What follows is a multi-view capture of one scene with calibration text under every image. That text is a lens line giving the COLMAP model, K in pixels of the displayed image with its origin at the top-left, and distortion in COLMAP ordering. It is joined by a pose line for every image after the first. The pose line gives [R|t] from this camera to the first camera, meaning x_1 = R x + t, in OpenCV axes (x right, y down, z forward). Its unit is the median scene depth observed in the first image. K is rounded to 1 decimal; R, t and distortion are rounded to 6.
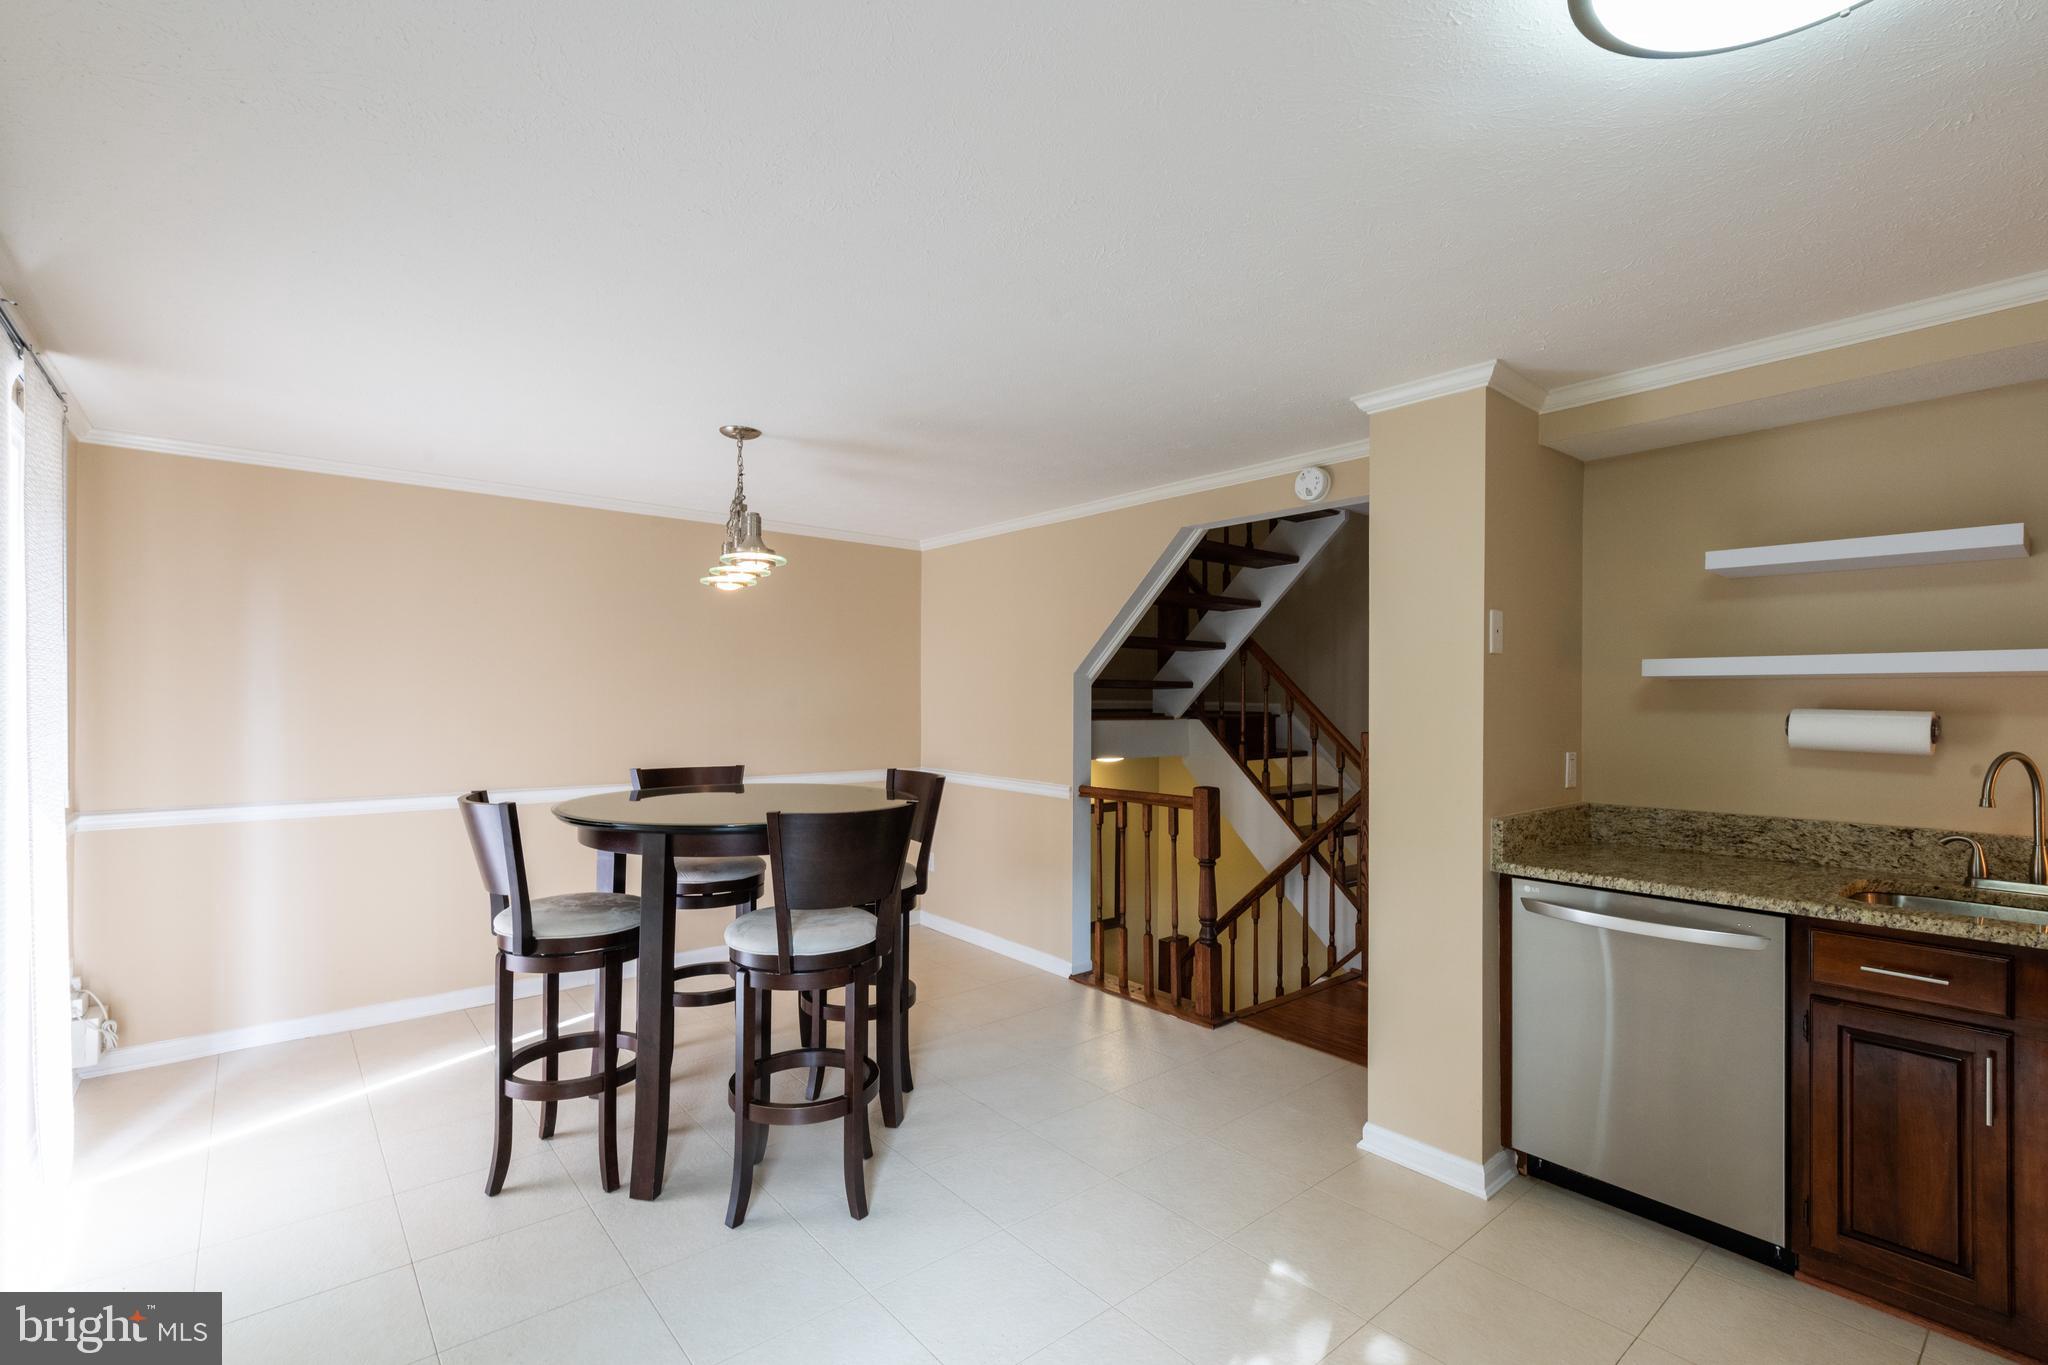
lens RADIAL K [[923.9, 0, 1026.8], [0, 923.9, 694.6], [0, 0, 1]] dist [-0.001017, -0.000249]
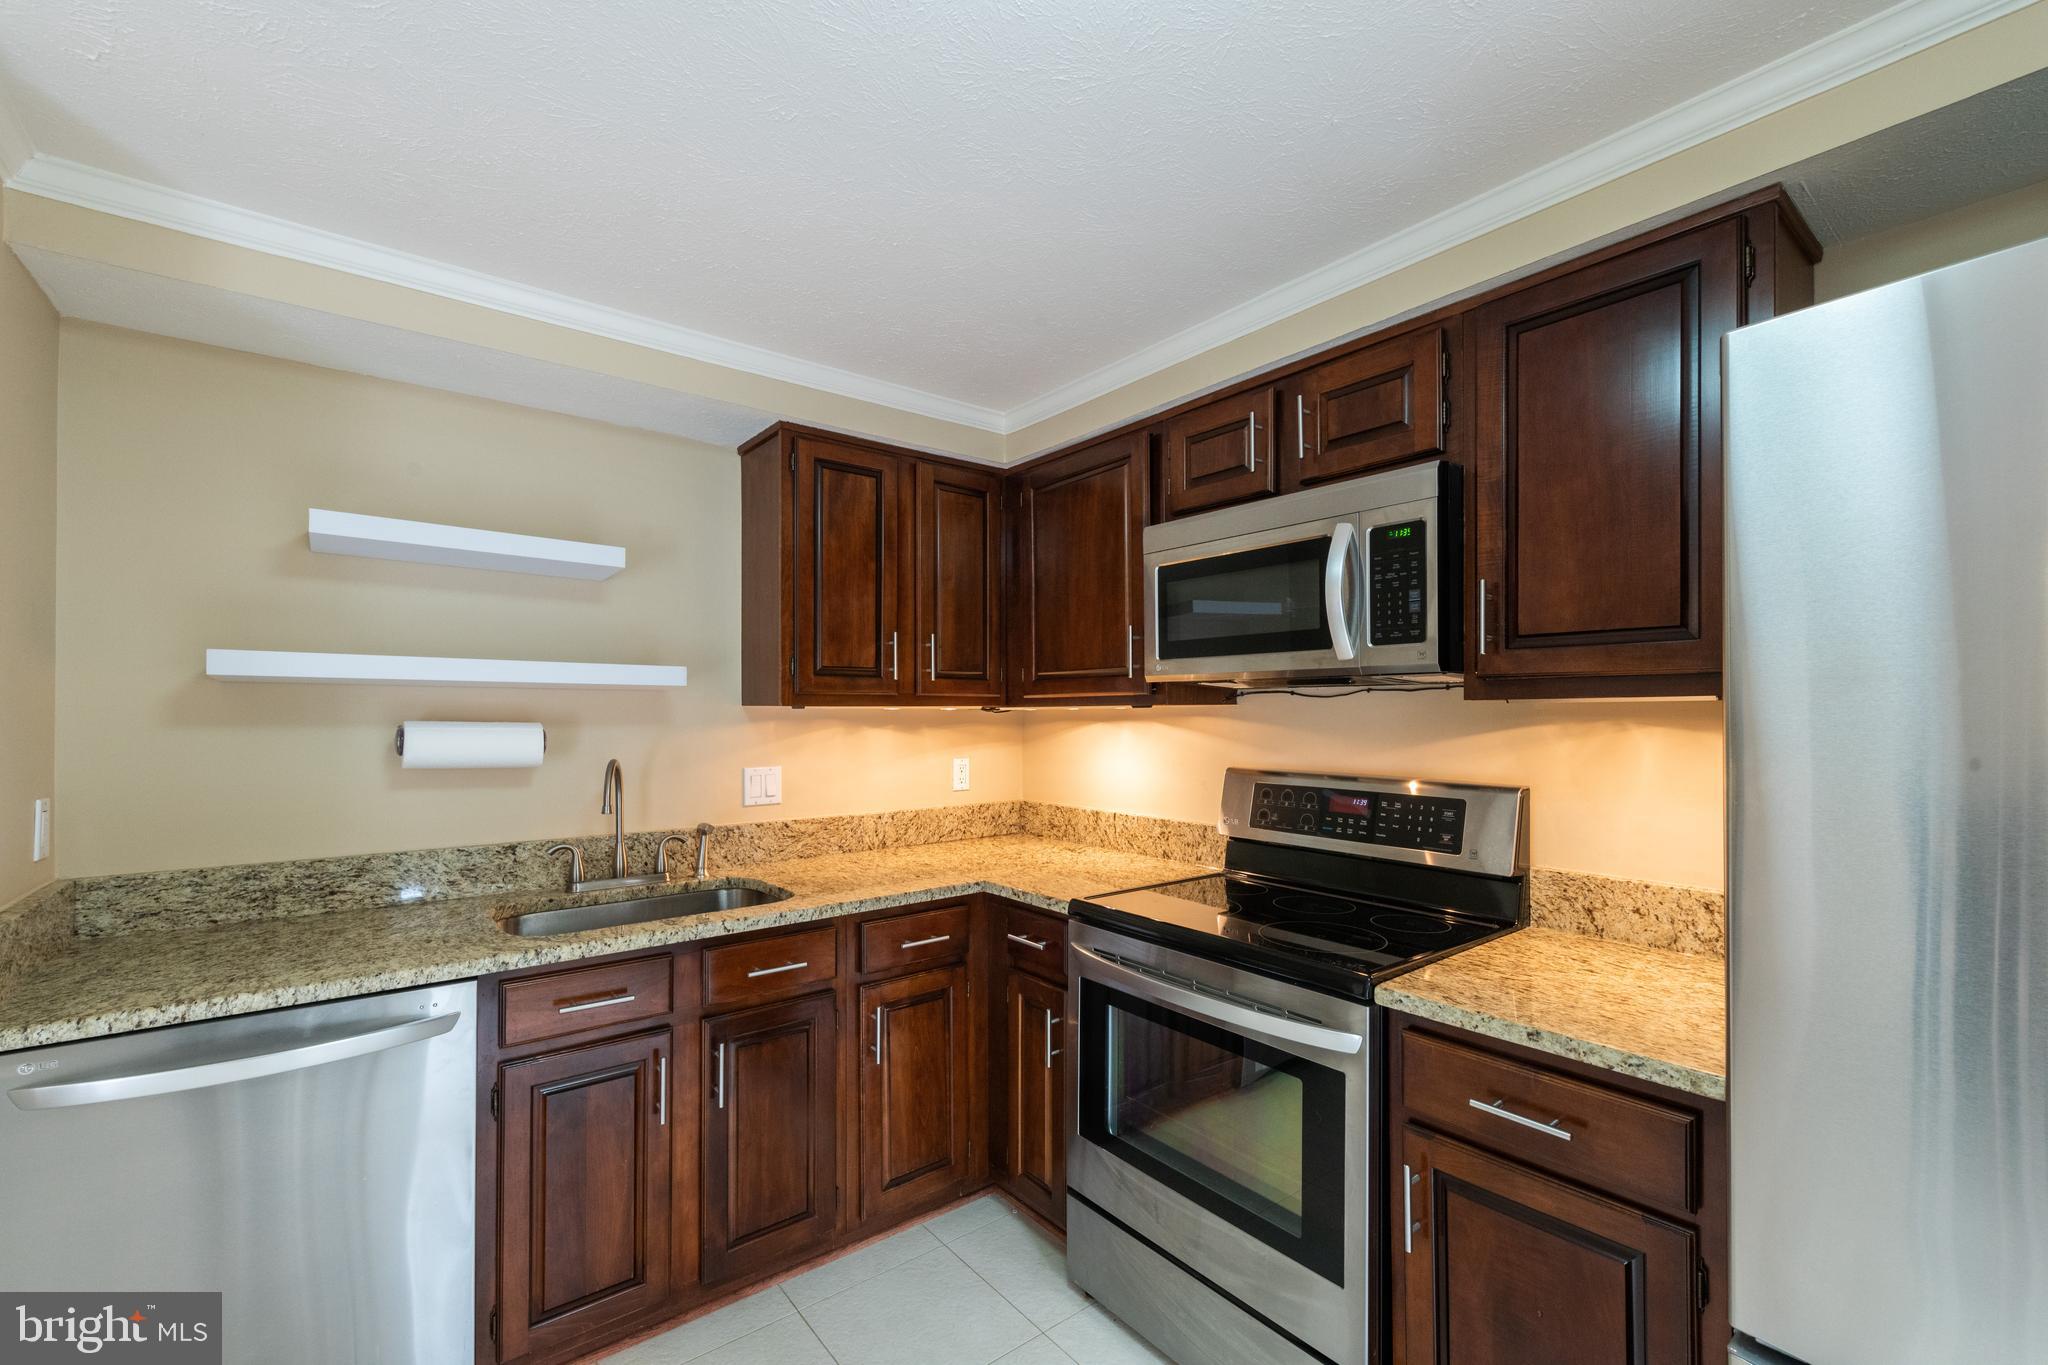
lens RADIAL K [[868.5, 0, 1015.3], [0, 868.5, 705.8], [0, 0, 1]] dist [0.003018, -0.000283]
pose [[0.033358, 0.007512, 0.999415, 0.065387], [-0.004113, 0.999964, -0.007379, 0.005505], [-0.999435, -0.003864, 0.033387, 0.424504]]
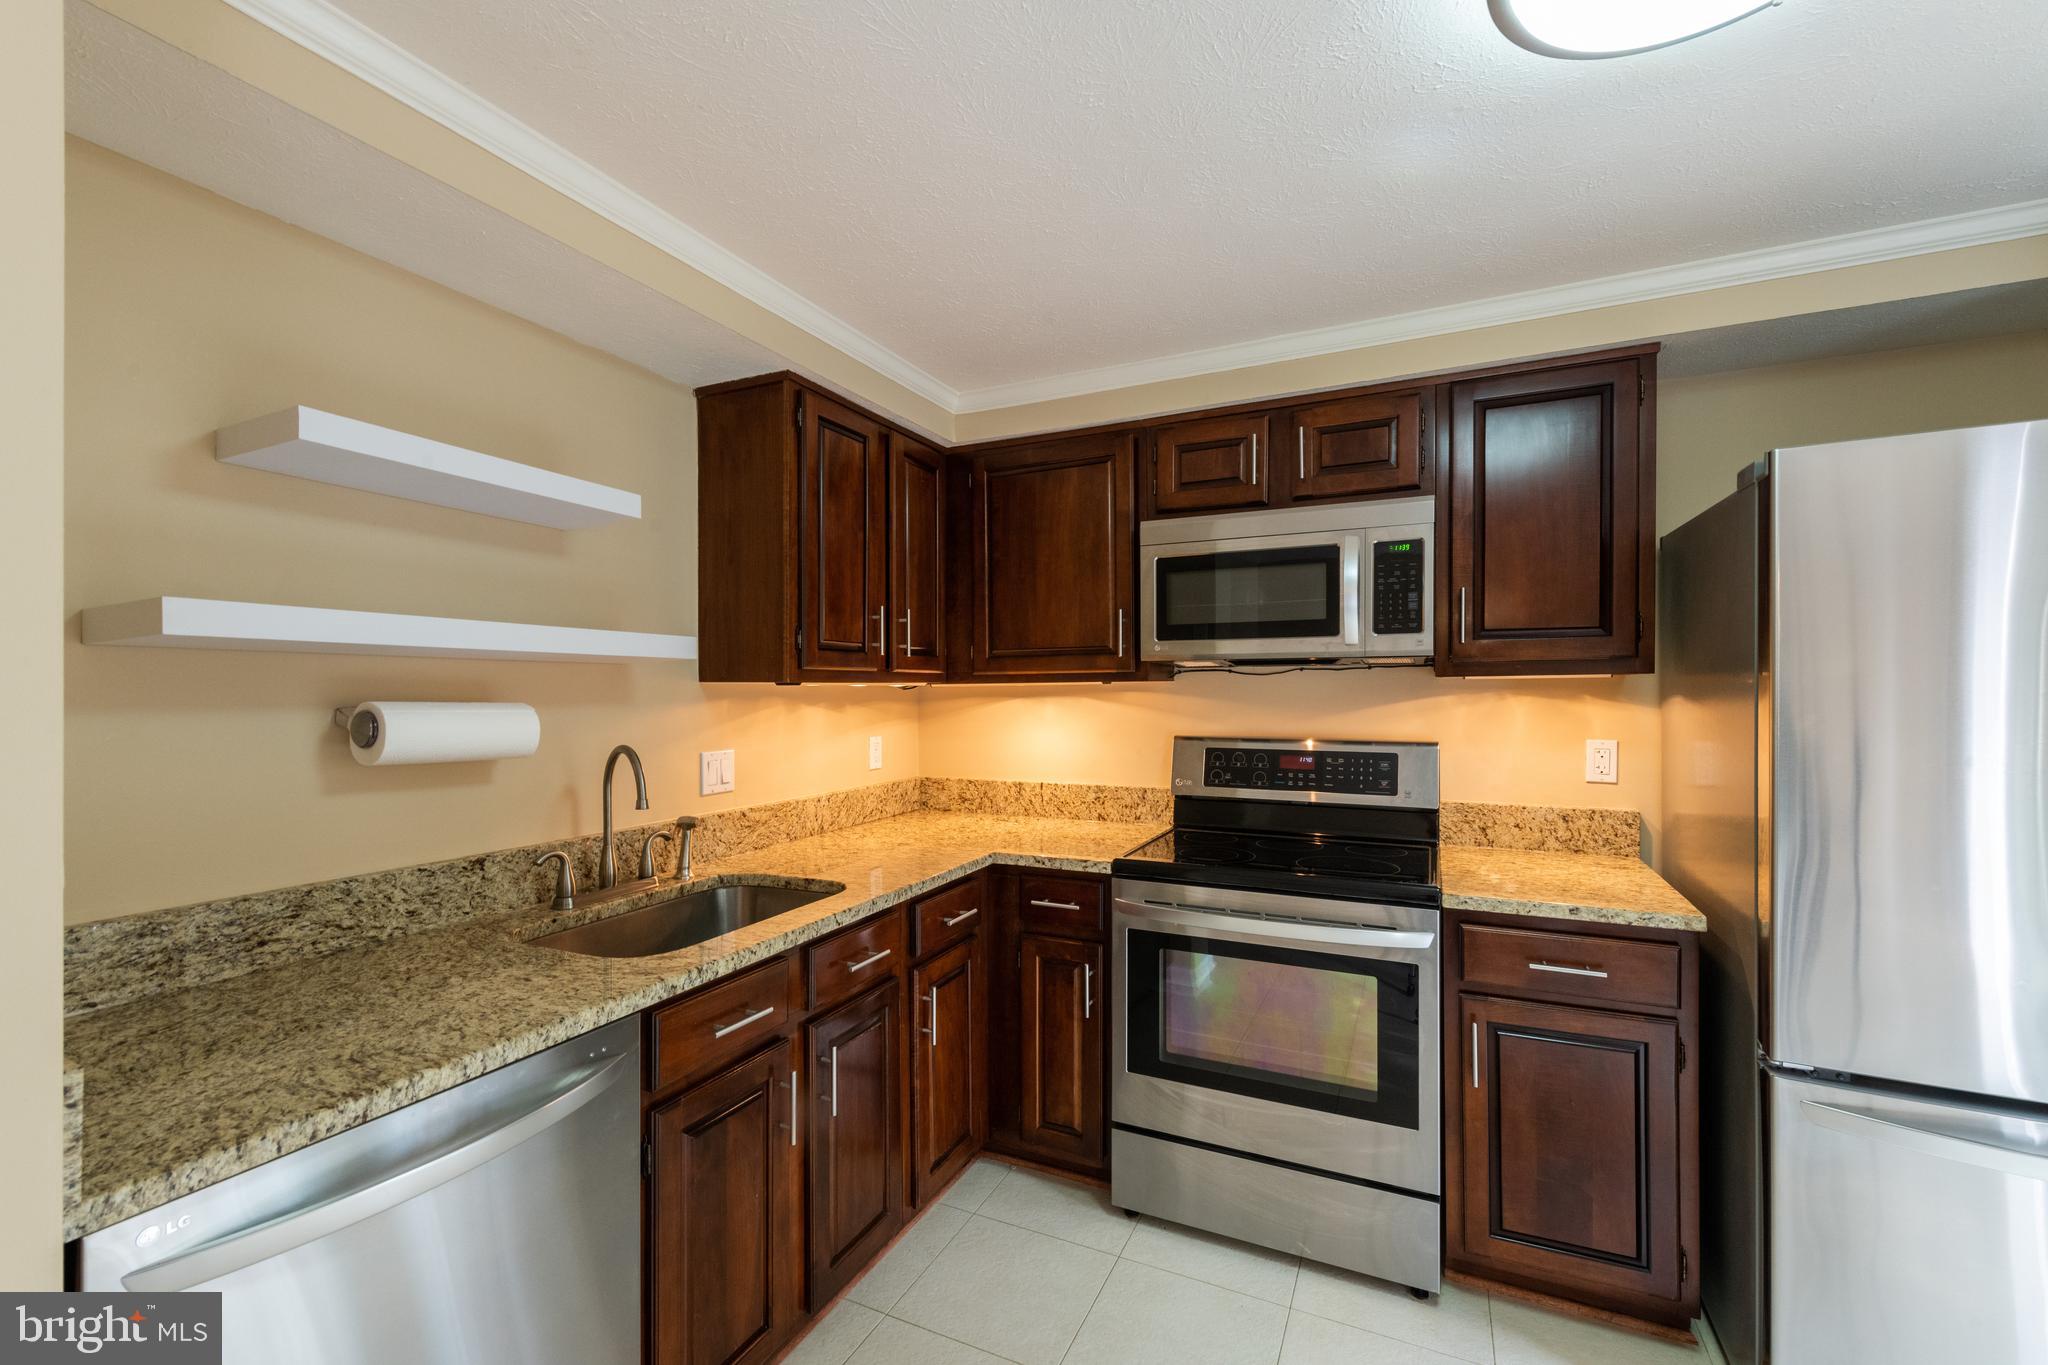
lens RADIAL K [[865.6, 0, 1022.8], [0, 865.6, 687.6], [0, 0, 1]] dist [0.001926, -0.000210]
pose [[-0.418130, 0.004819, 0.908375, 0.116896], [0.000984, 0.999988, -0.004853, 0.009550], [-0.908387, -0.001136, -0.418129, 0.845973]]
